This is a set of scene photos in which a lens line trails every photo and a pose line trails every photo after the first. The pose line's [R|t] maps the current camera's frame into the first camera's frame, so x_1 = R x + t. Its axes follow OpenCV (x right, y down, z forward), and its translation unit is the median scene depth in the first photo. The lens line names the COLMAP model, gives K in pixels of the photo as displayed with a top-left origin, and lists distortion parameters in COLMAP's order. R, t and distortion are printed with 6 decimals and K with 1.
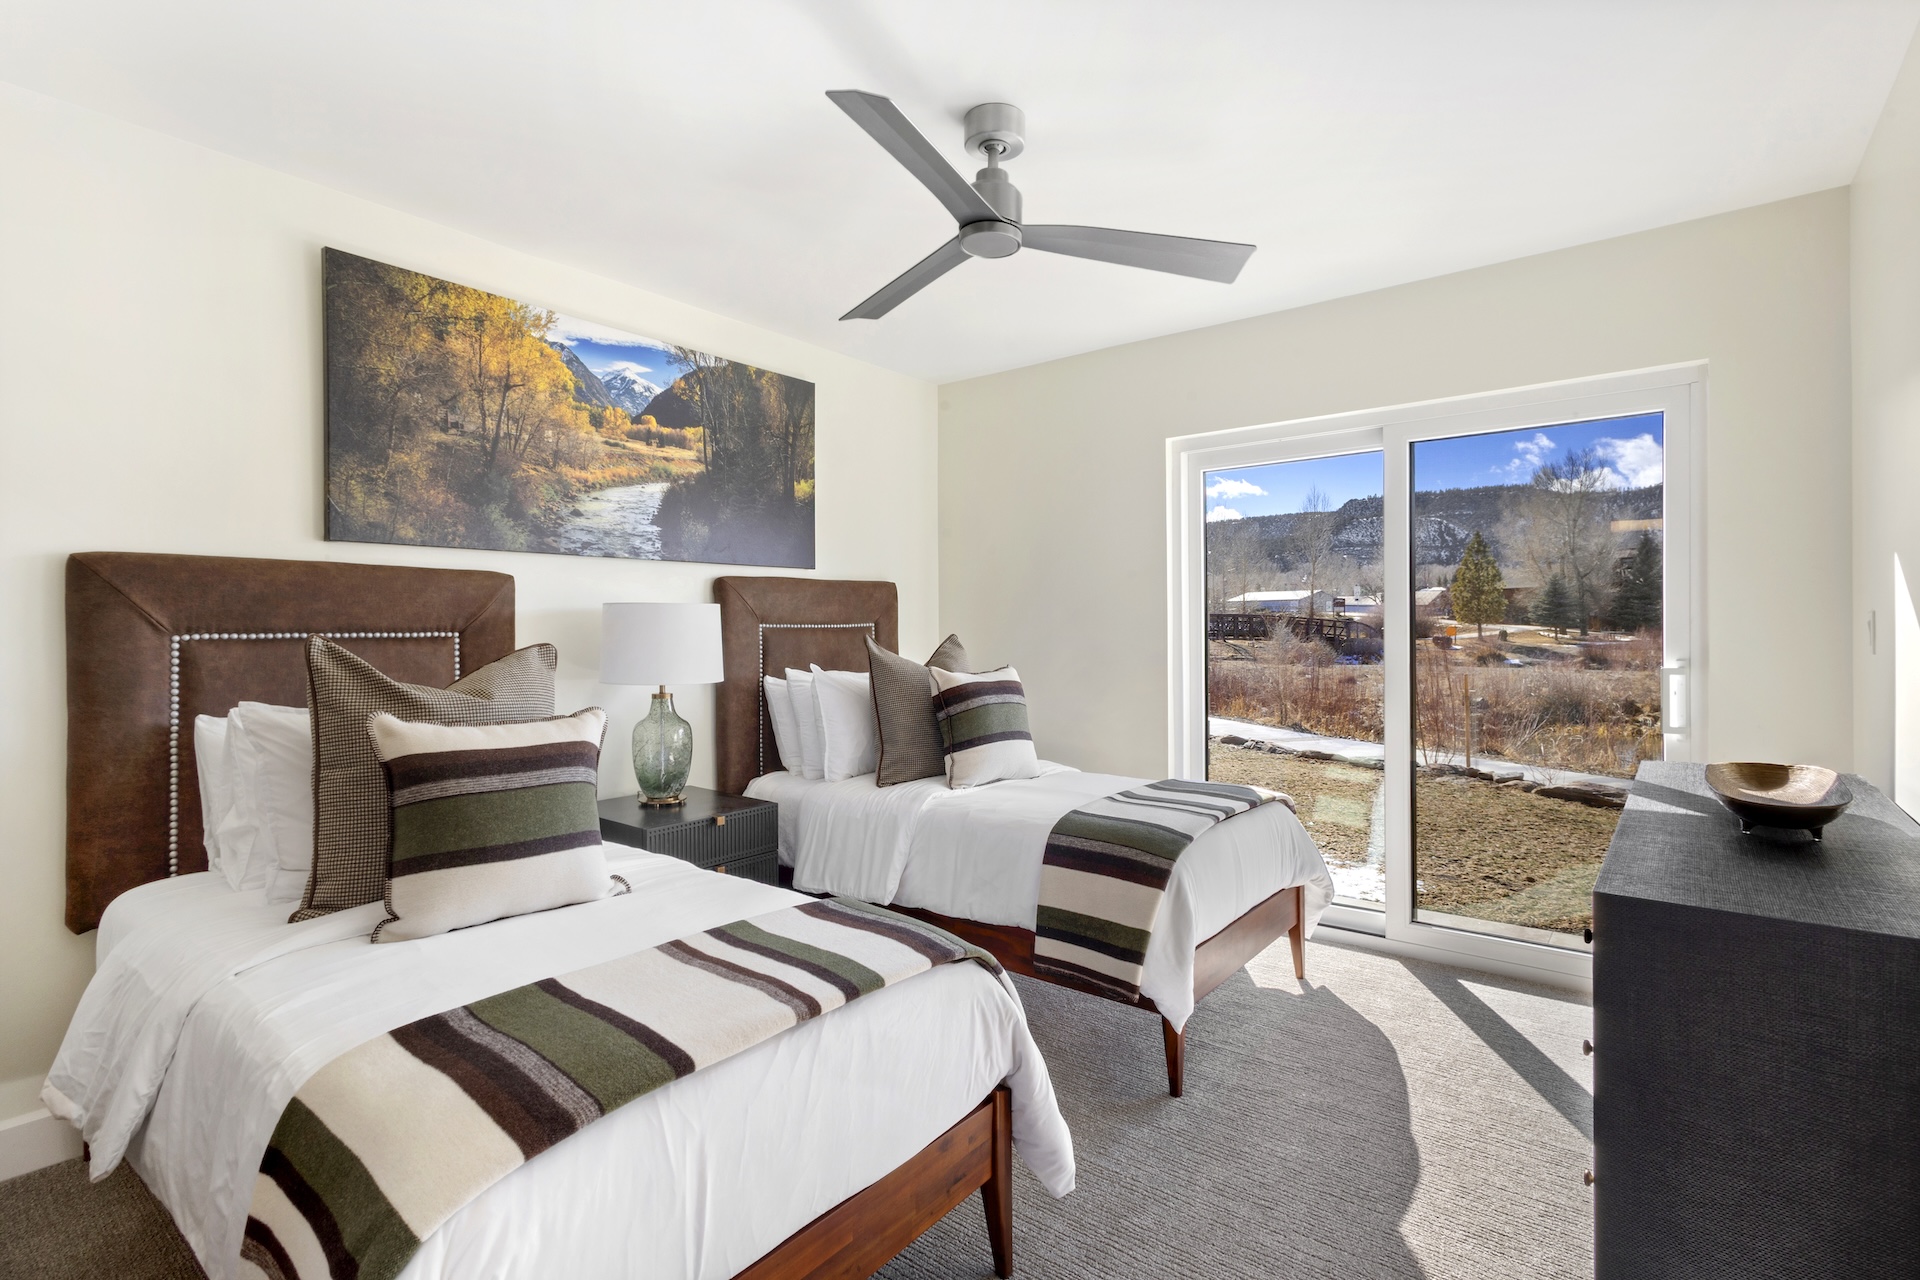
lens RADIAL K [[888.7, 0, 972.1], [0, 888.7, 629.1], [0, 0, 1]] dist [0.008342, 0.000690]
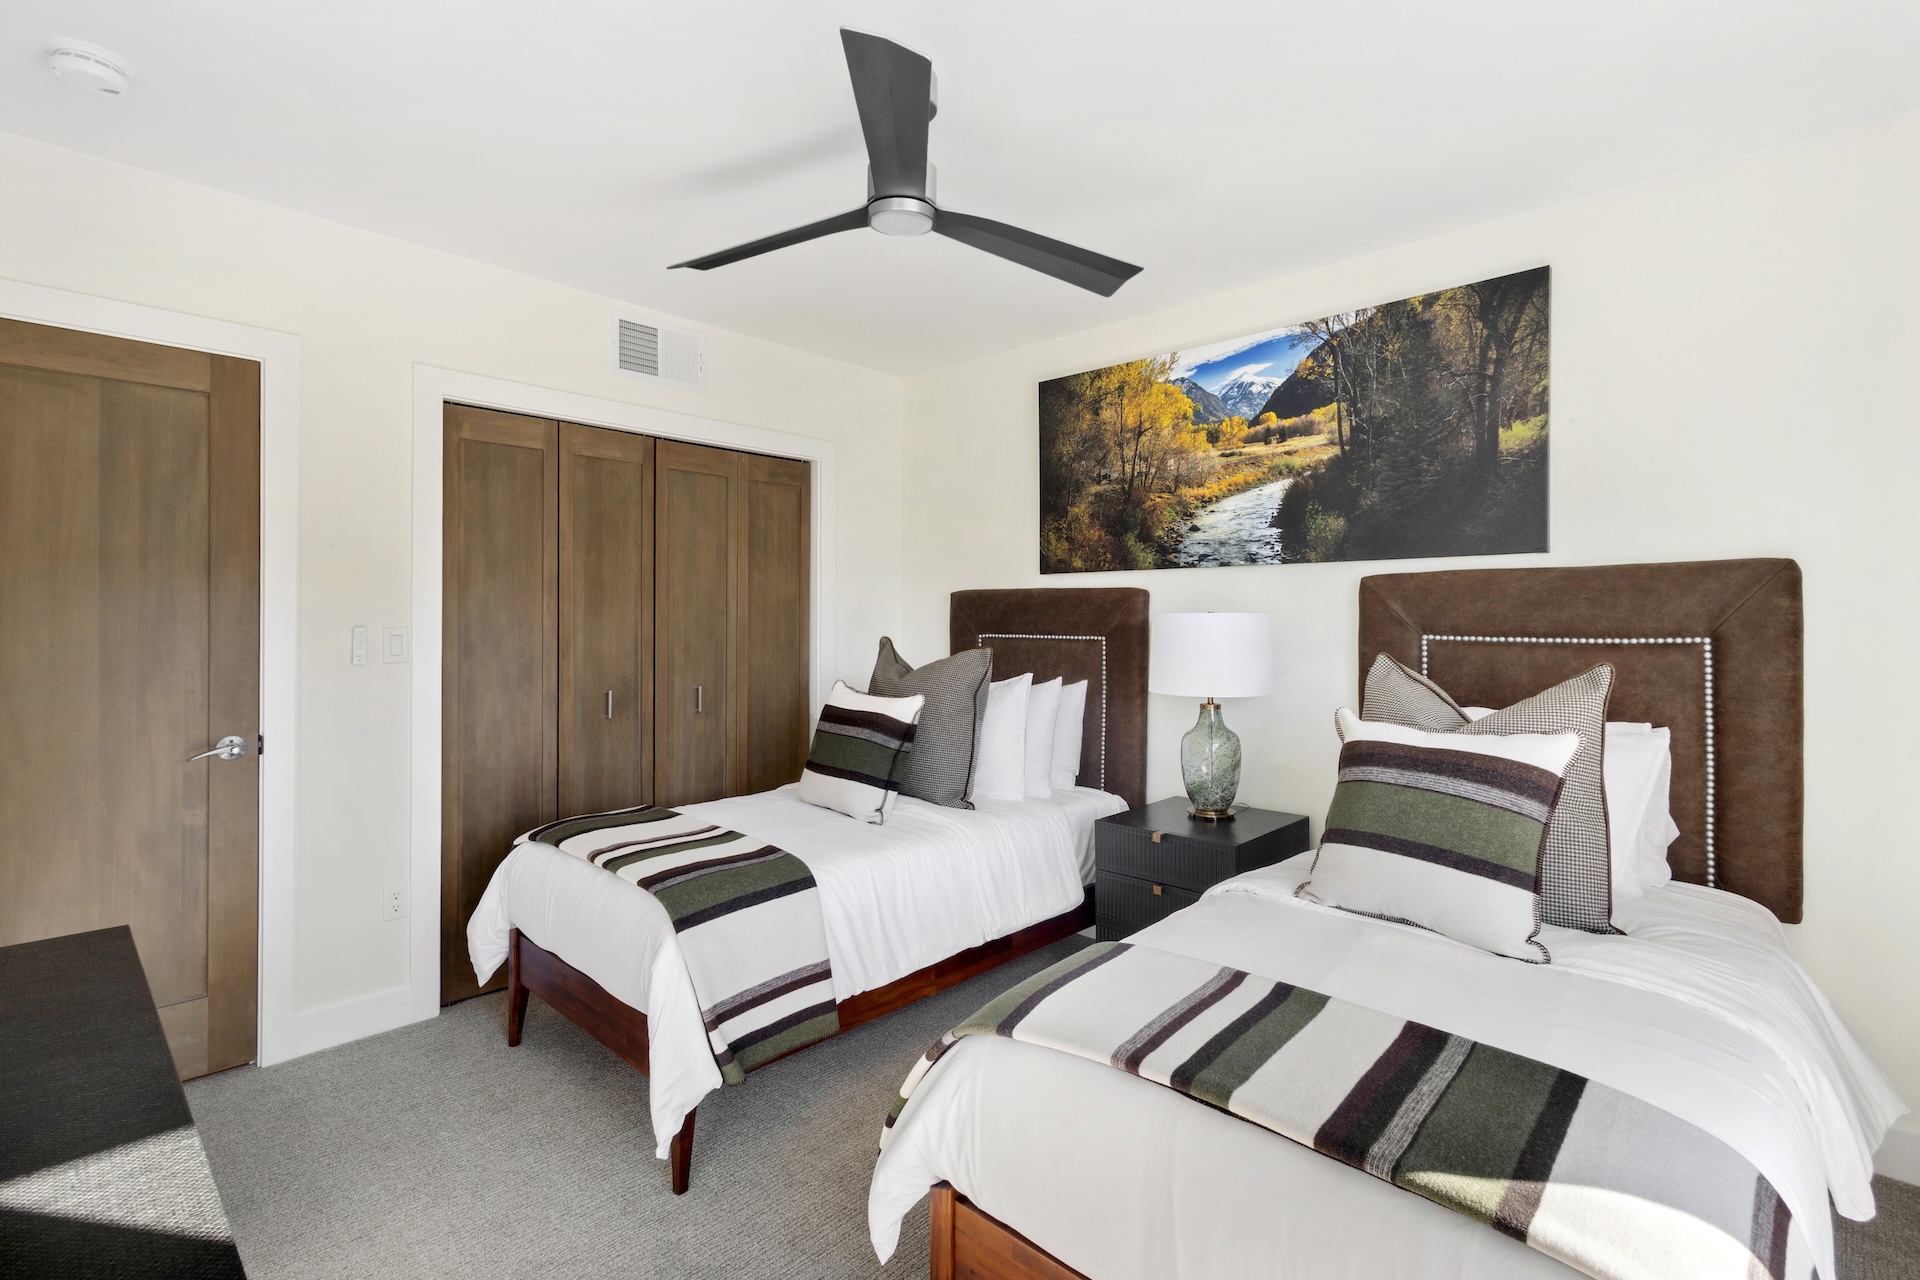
lens RADIAL K [[888.7, 0, 969.7], [0, 888.7, 622.0], [0, 0, 1]] dist [0.008342, 0.000690]
pose [[-0.082772, 0.003747, -0.996561, 0.642753], [-0.012168, 0.999915, 0.004770, -0.018799], [0.996494, 0.012520, -0.082720, 0.808187]]
